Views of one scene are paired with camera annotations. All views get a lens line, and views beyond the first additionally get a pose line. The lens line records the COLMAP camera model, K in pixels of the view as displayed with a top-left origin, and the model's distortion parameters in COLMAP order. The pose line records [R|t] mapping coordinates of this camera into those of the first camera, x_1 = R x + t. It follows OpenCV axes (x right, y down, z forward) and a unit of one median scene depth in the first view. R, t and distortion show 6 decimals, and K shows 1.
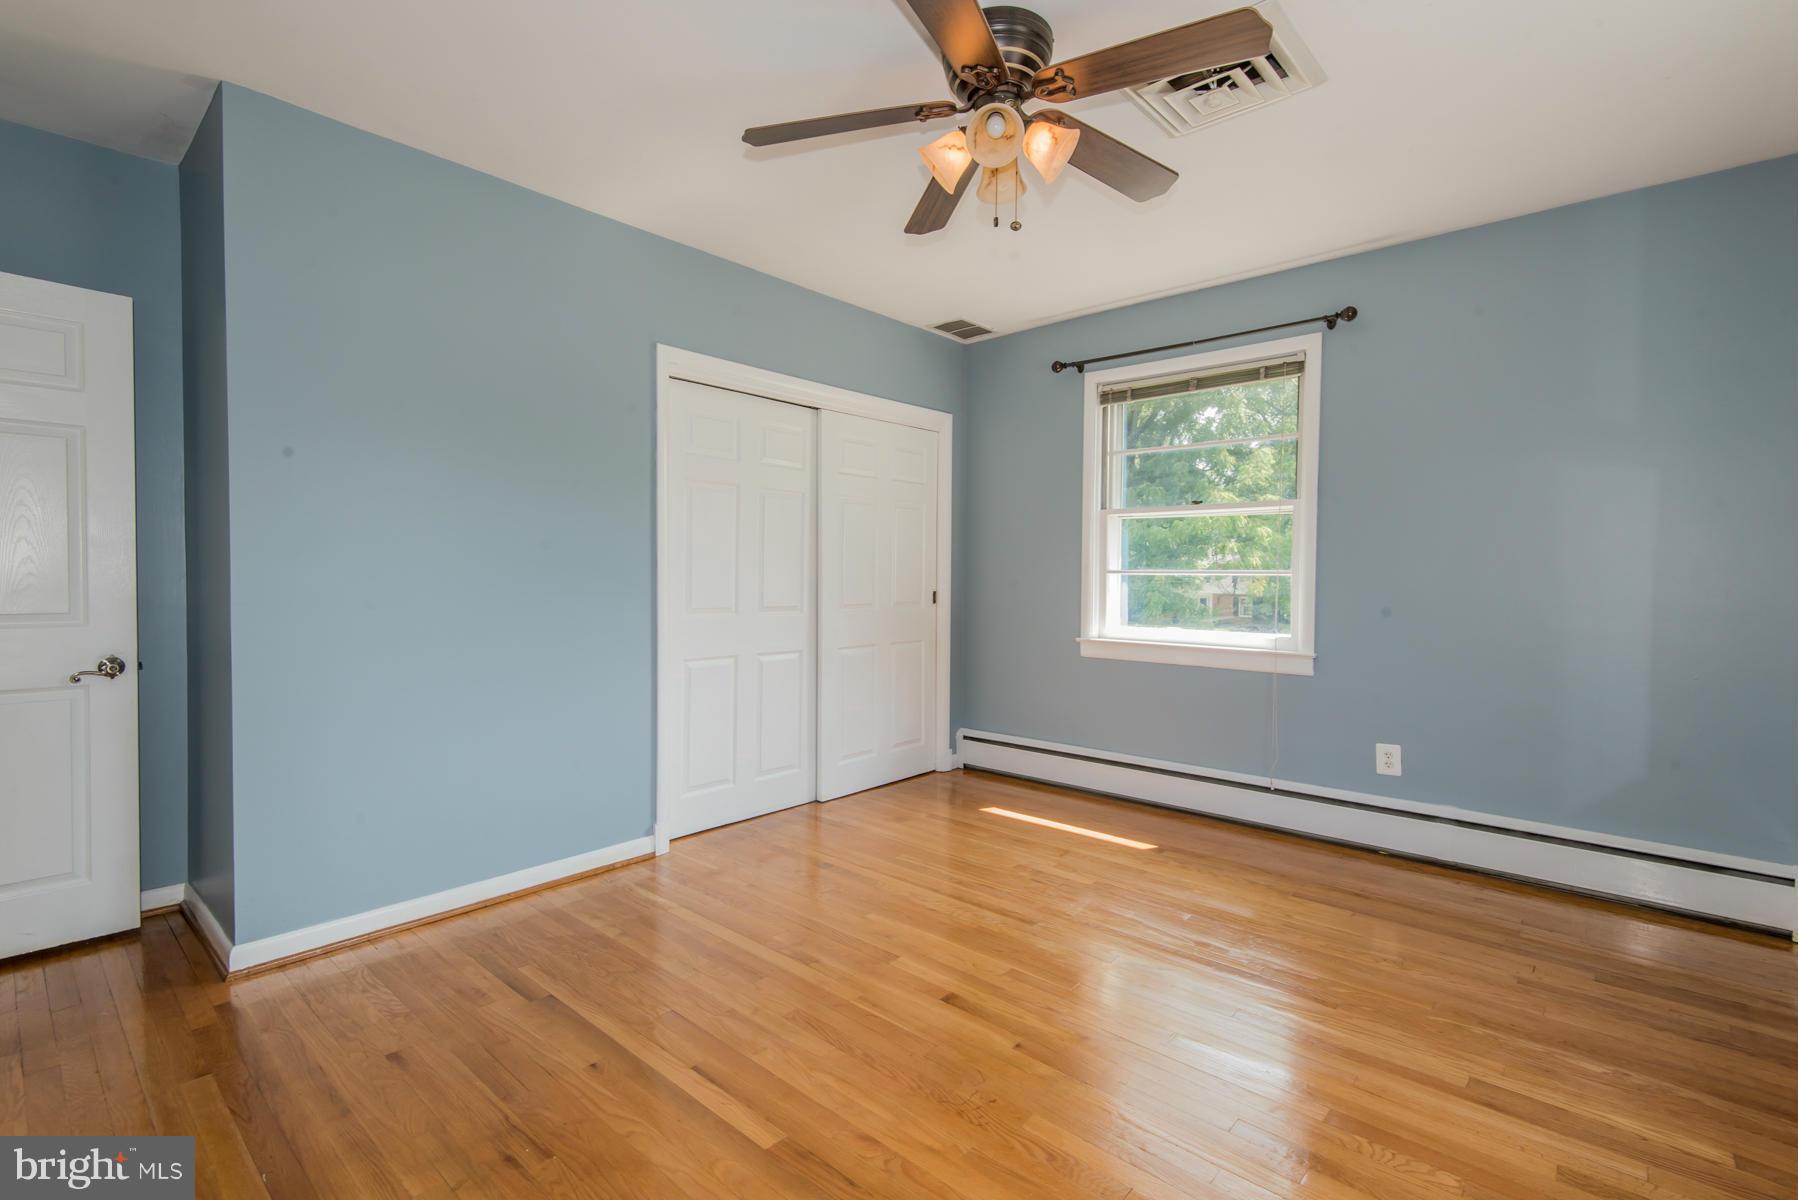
lens RADIAL K [[814.9, 0, 894.4], [0, 814.9, 598.6], [0, 0, 1]] dist [0.047084, -0.025659]
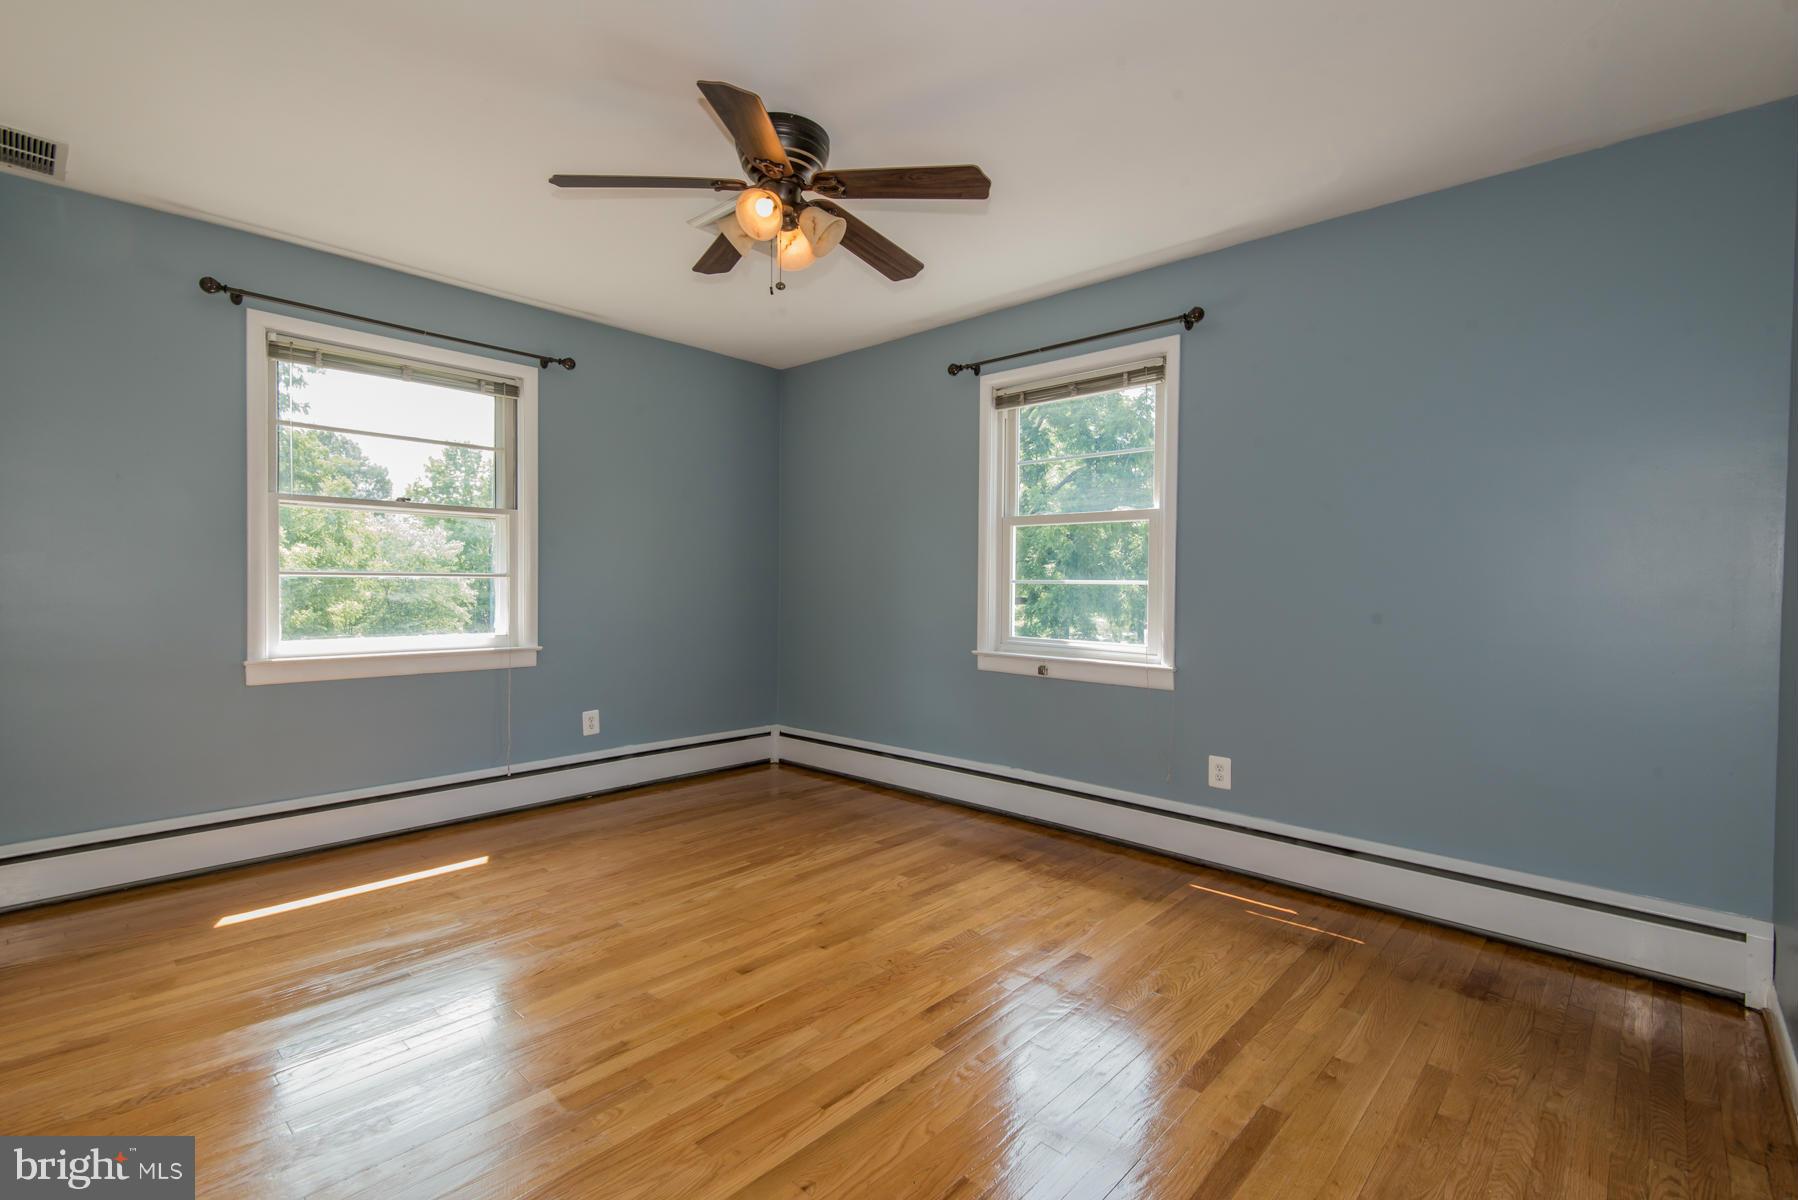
lens RADIAL K [[814.9, 0, 894.4], [0, 814.9, 598.6], [0, 0, 1]] dist [0.047084, -0.025659]
pose [[0.023270, -0.025478, 0.999405, -0.714026], [0.020891, 0.999469, 0.024993, -0.020912], [-0.999511, 0.020297, 0.023790, 0.541956]]
